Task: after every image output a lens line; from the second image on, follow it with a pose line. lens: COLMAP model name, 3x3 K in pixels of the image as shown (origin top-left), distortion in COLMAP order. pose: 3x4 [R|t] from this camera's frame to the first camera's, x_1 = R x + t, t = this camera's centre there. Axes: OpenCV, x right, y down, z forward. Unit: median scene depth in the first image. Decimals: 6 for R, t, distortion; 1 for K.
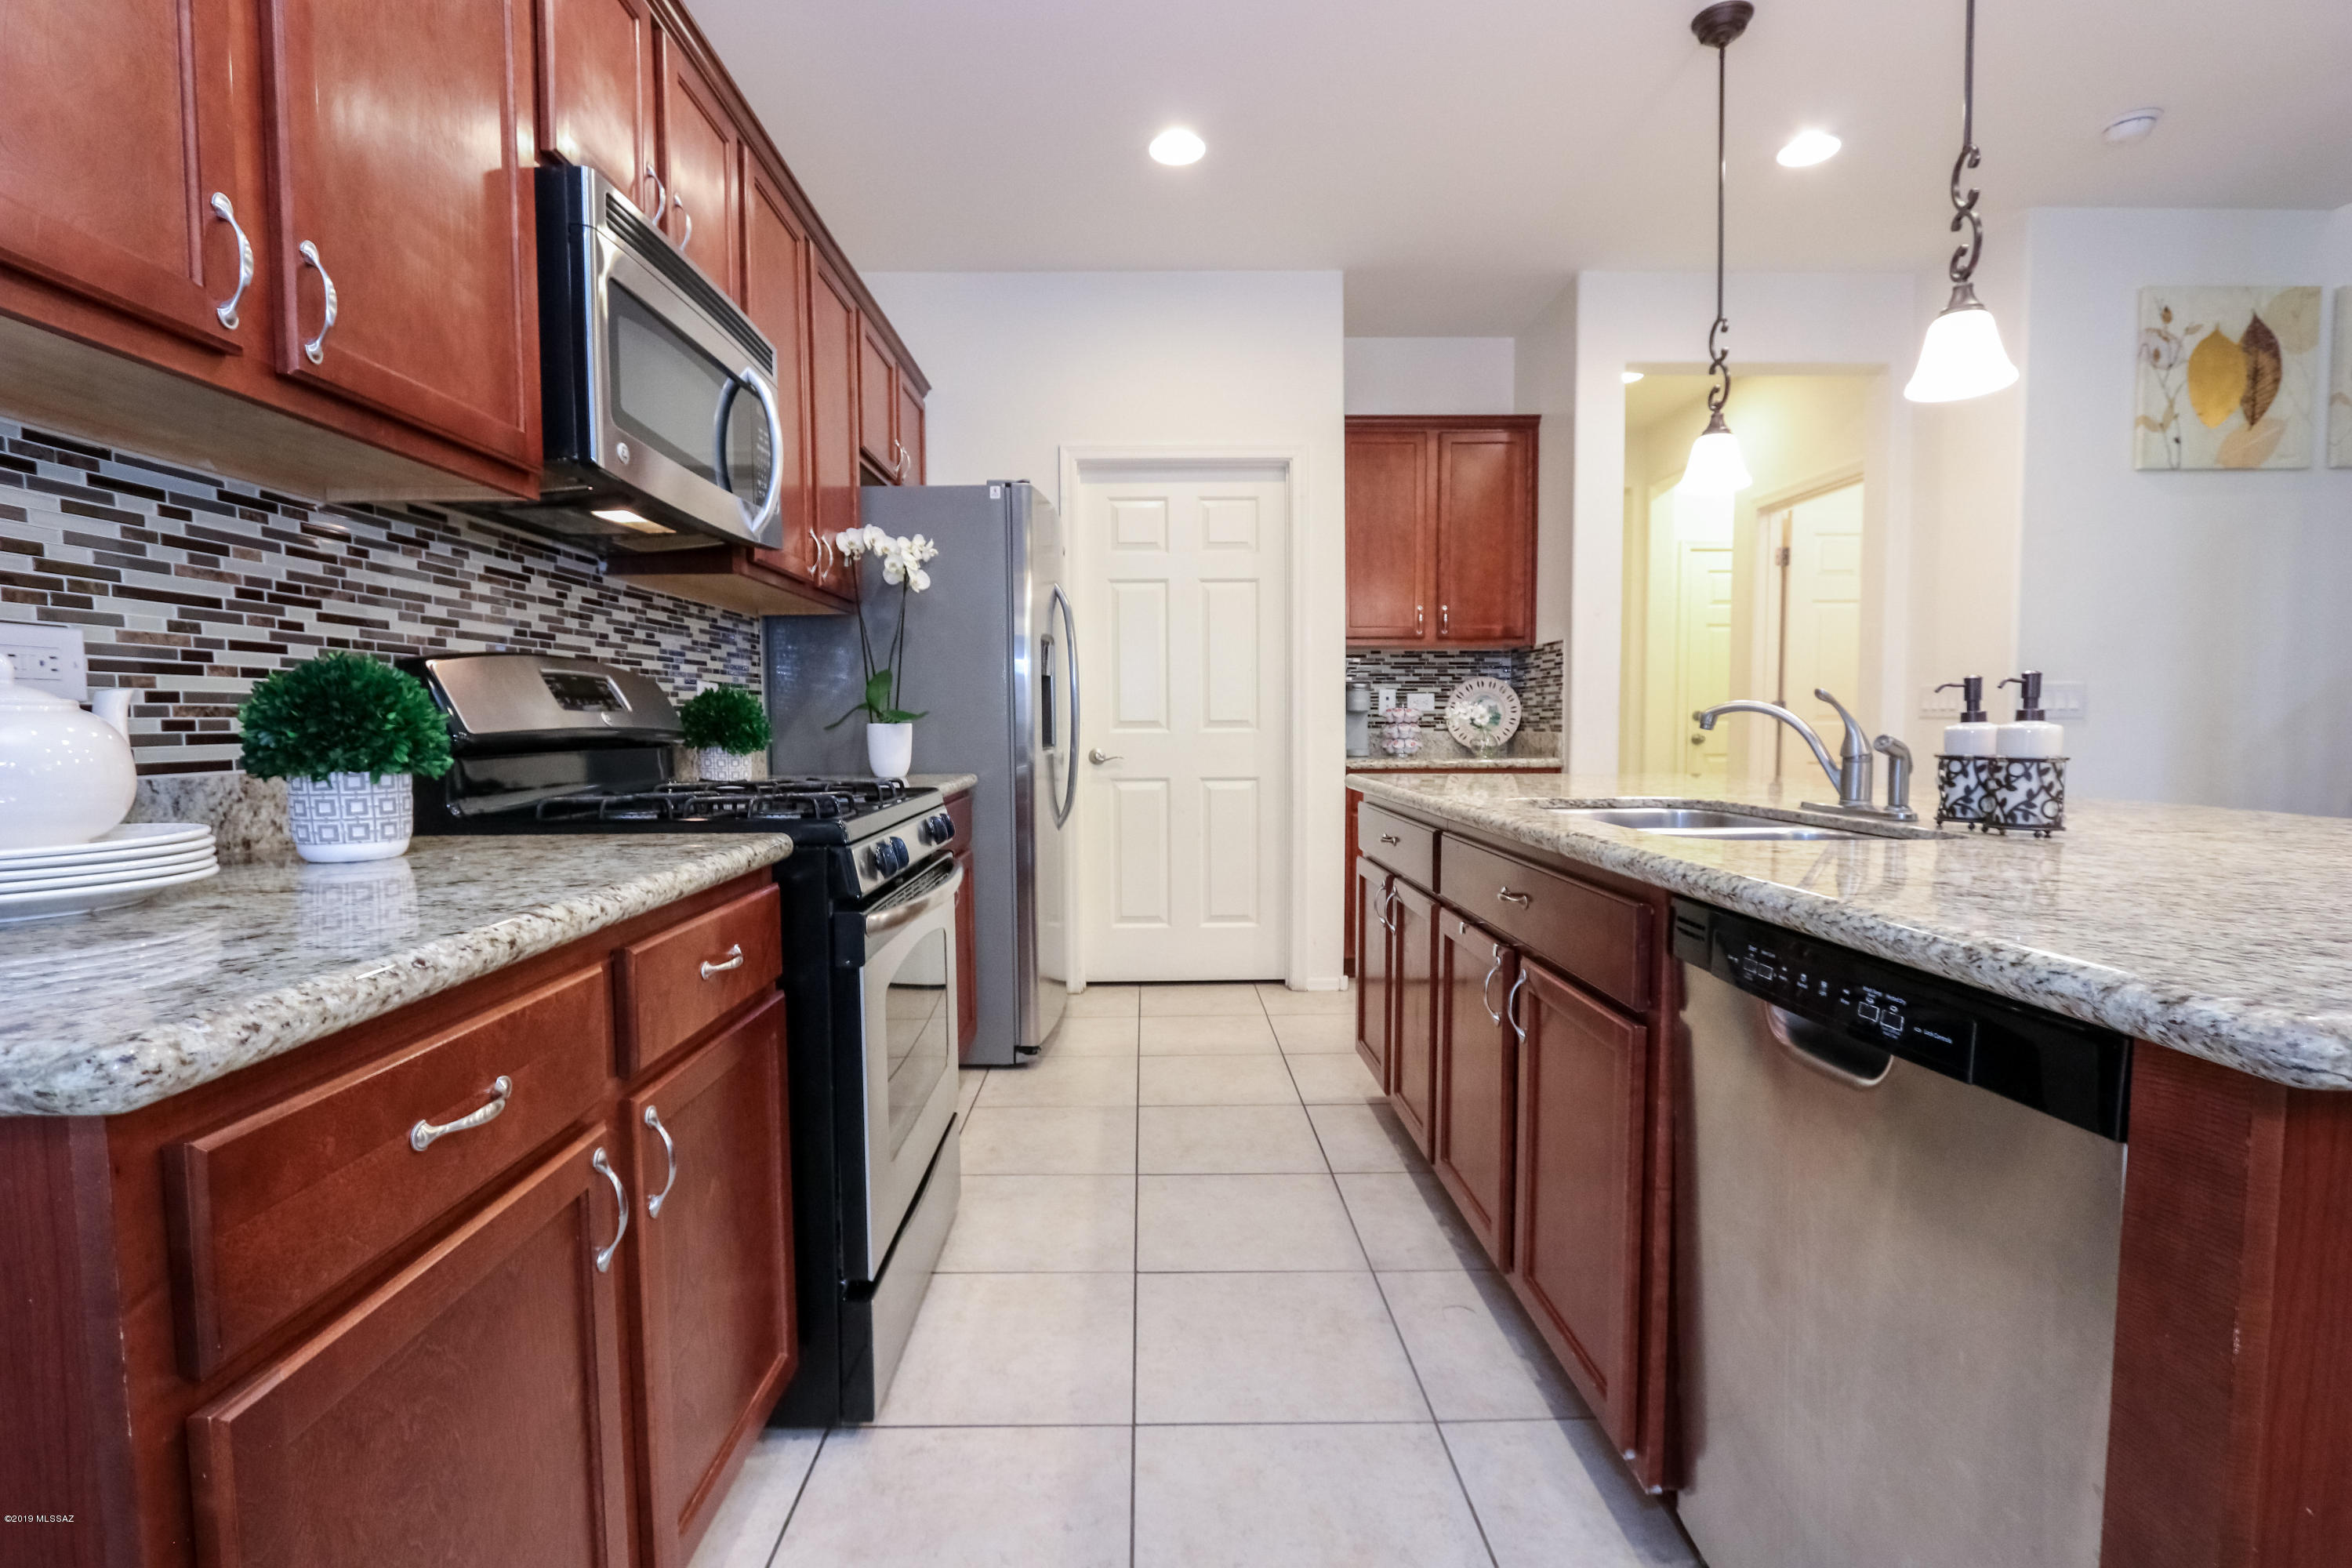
lens RADIAL K [[1091.6, 0, 1163.7], [0, 1091.6, 792.1], [0, 0, 1]] dist [-0.018511, 0.001169]
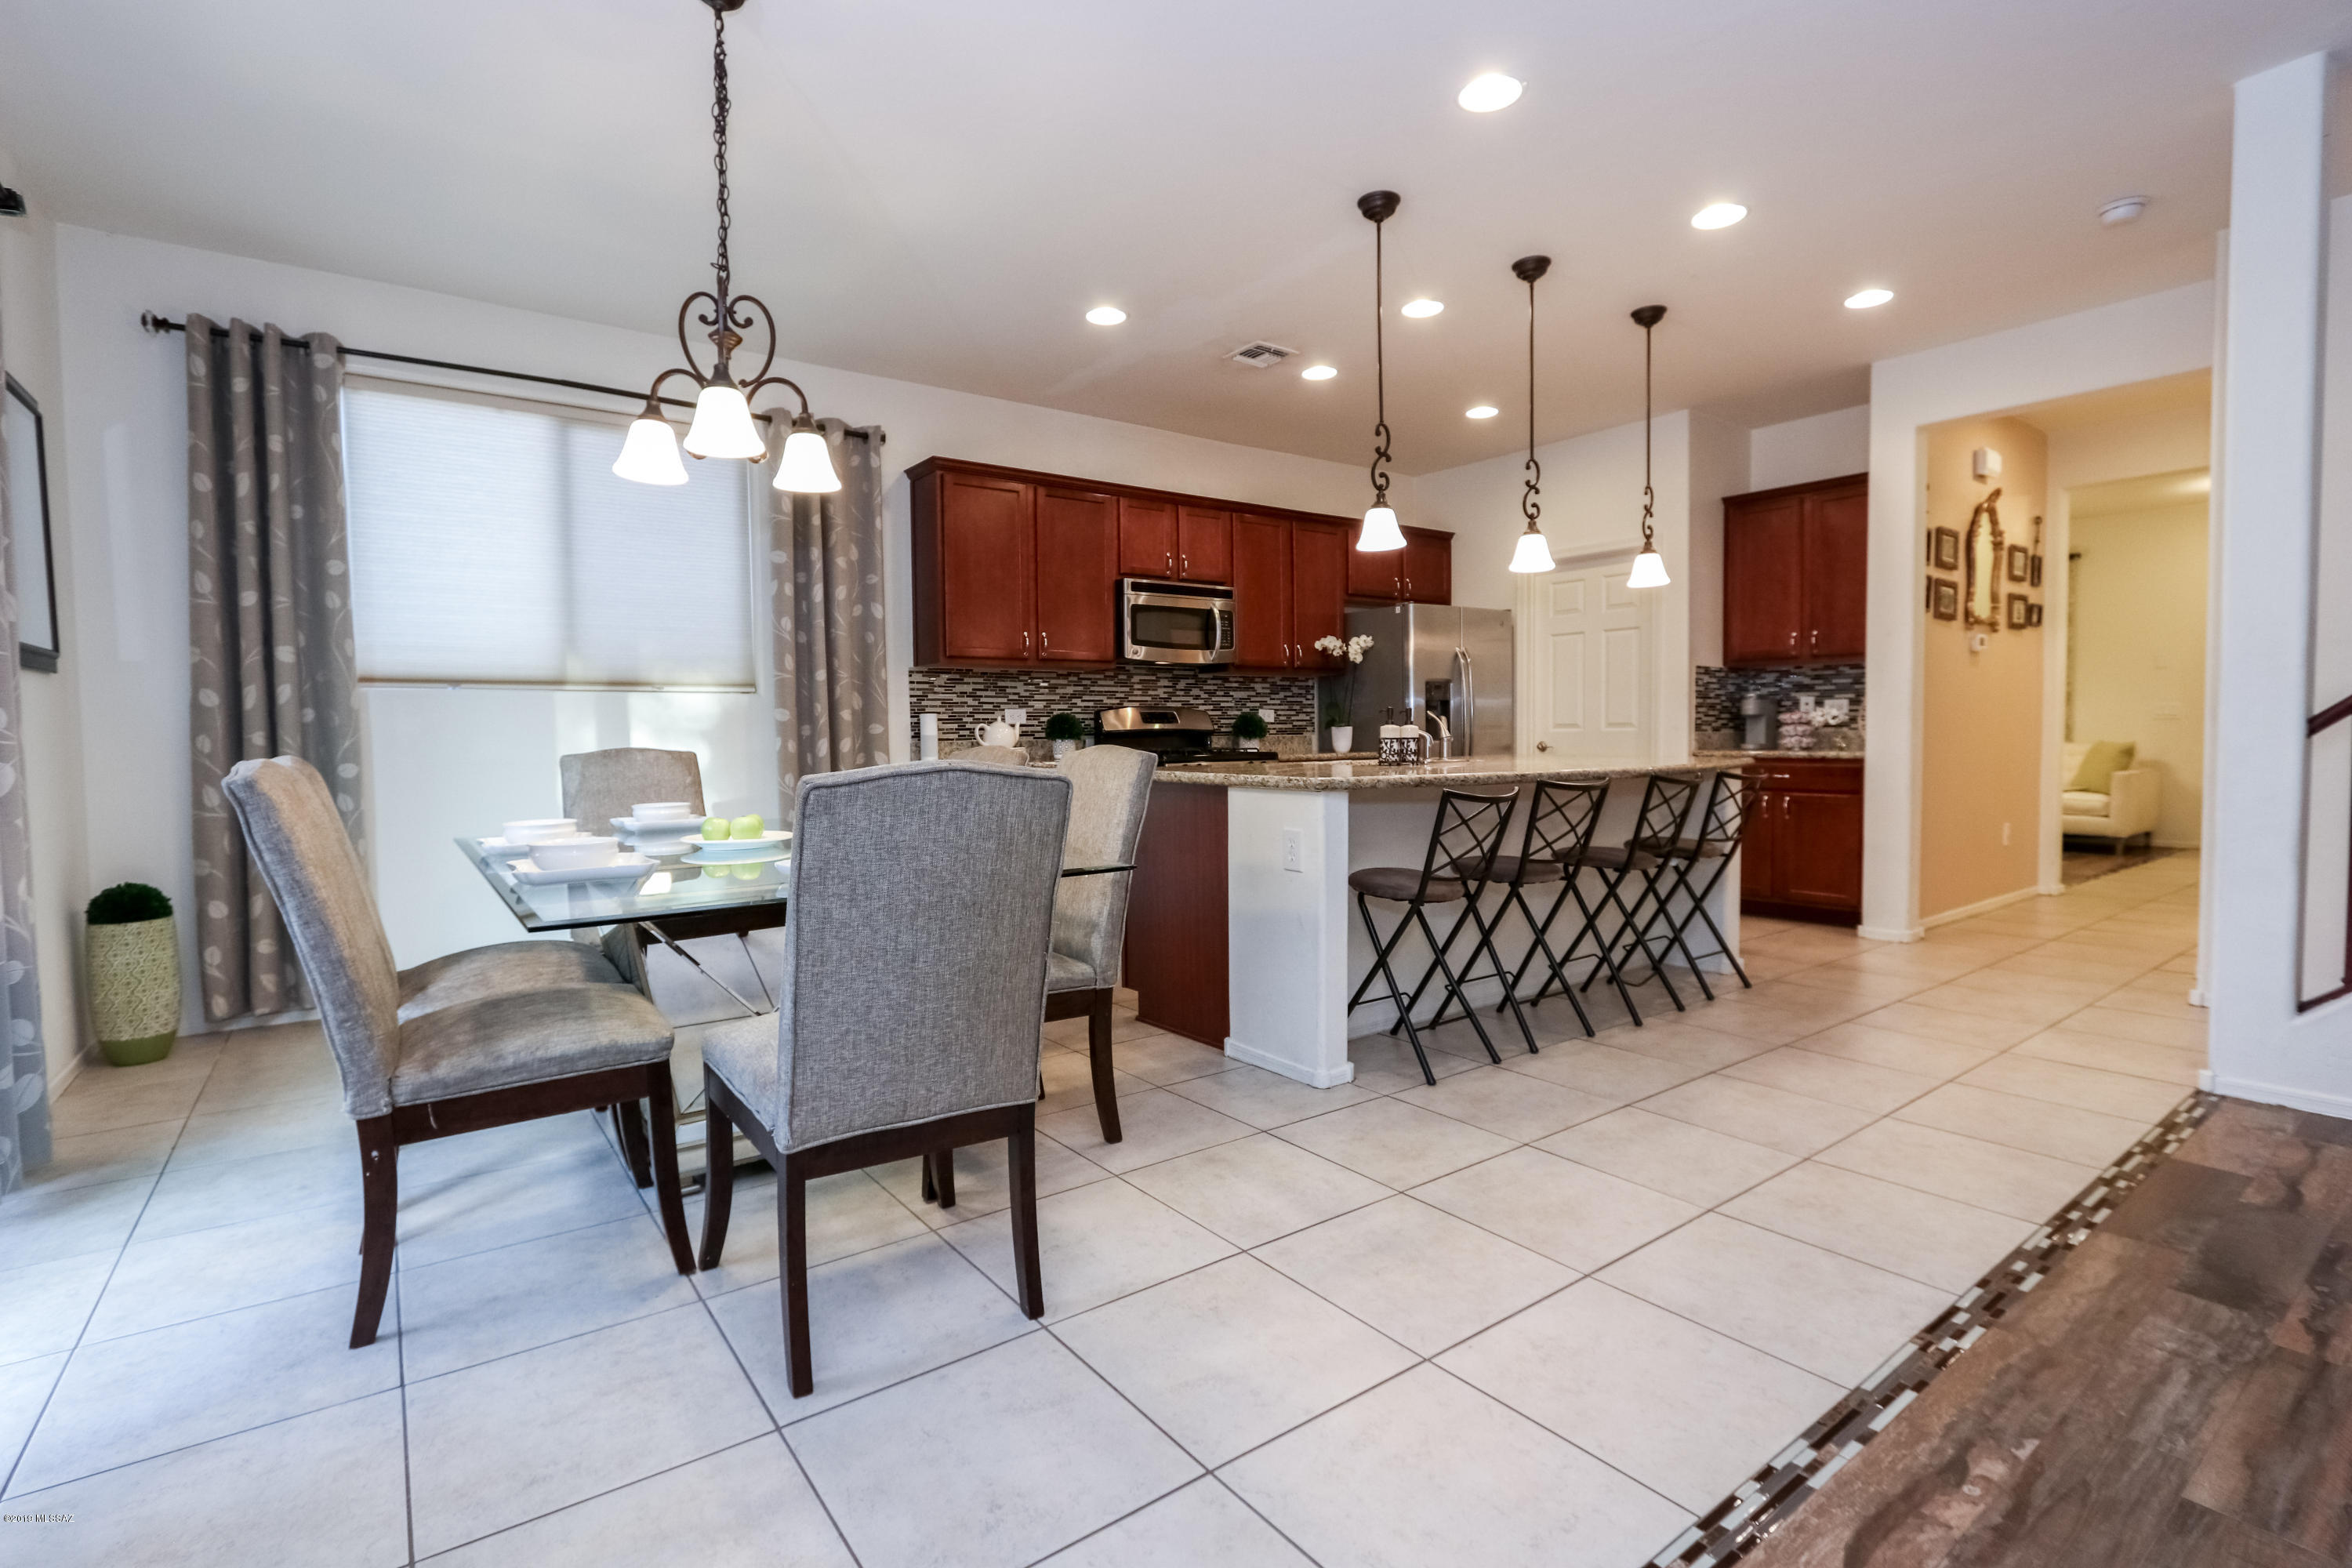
lens RADIAL K [[1066.7, 0, 1165.1], [0, 1066.7, 787.6], [0, 0, 1]] dist [-0.018517, -0.000131]
pose [[0.574652, 0.042386, -0.817299, 1.383633], [-0.045146, 0.998779, 0.020055, 0.033442], [0.817152, 0.025373, 0.575864, -0.526977]]
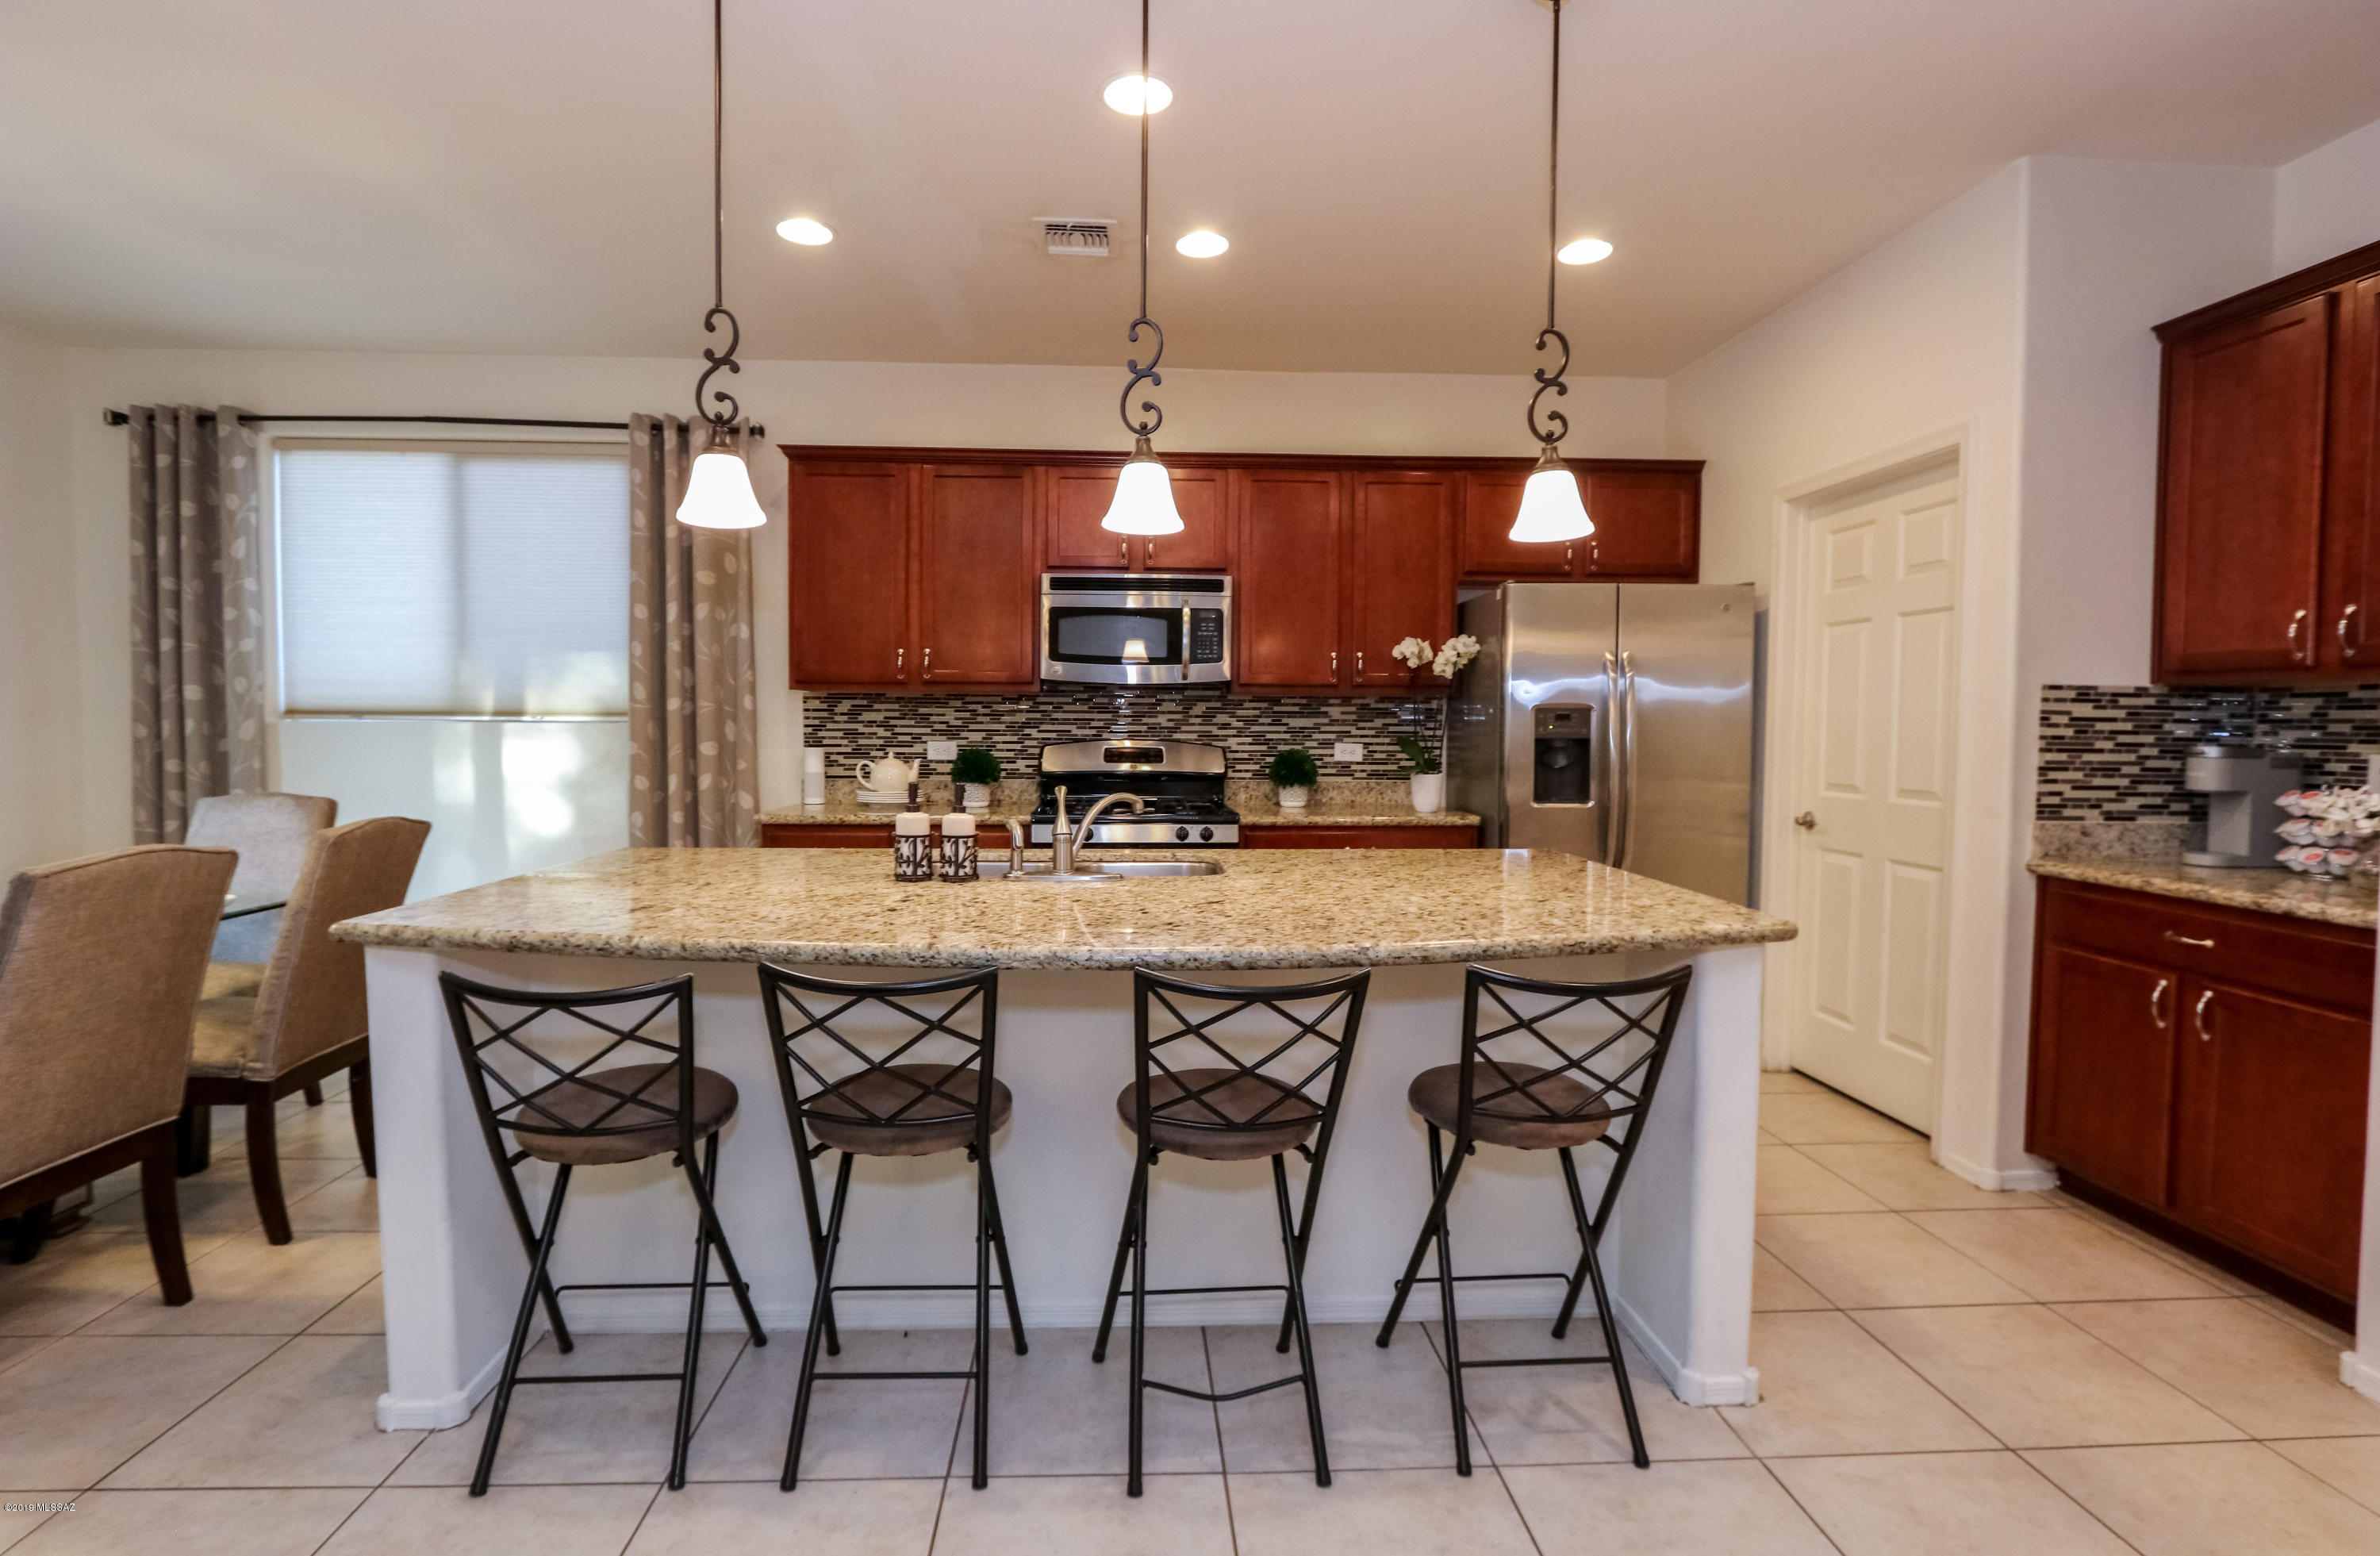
lens RADIAL K [[1093.6, 0, 1177.5], [0, 1093.6, 768.0], [0, 0, 1]] dist [-0.018128, 0.000752]
pose [[0.037290, 0.047377, -0.998181, 1.261391], [-0.072429, 0.996377, 0.044585, -0.120394], [0.996676, 0.070635, 0.040586, 0.681346]]
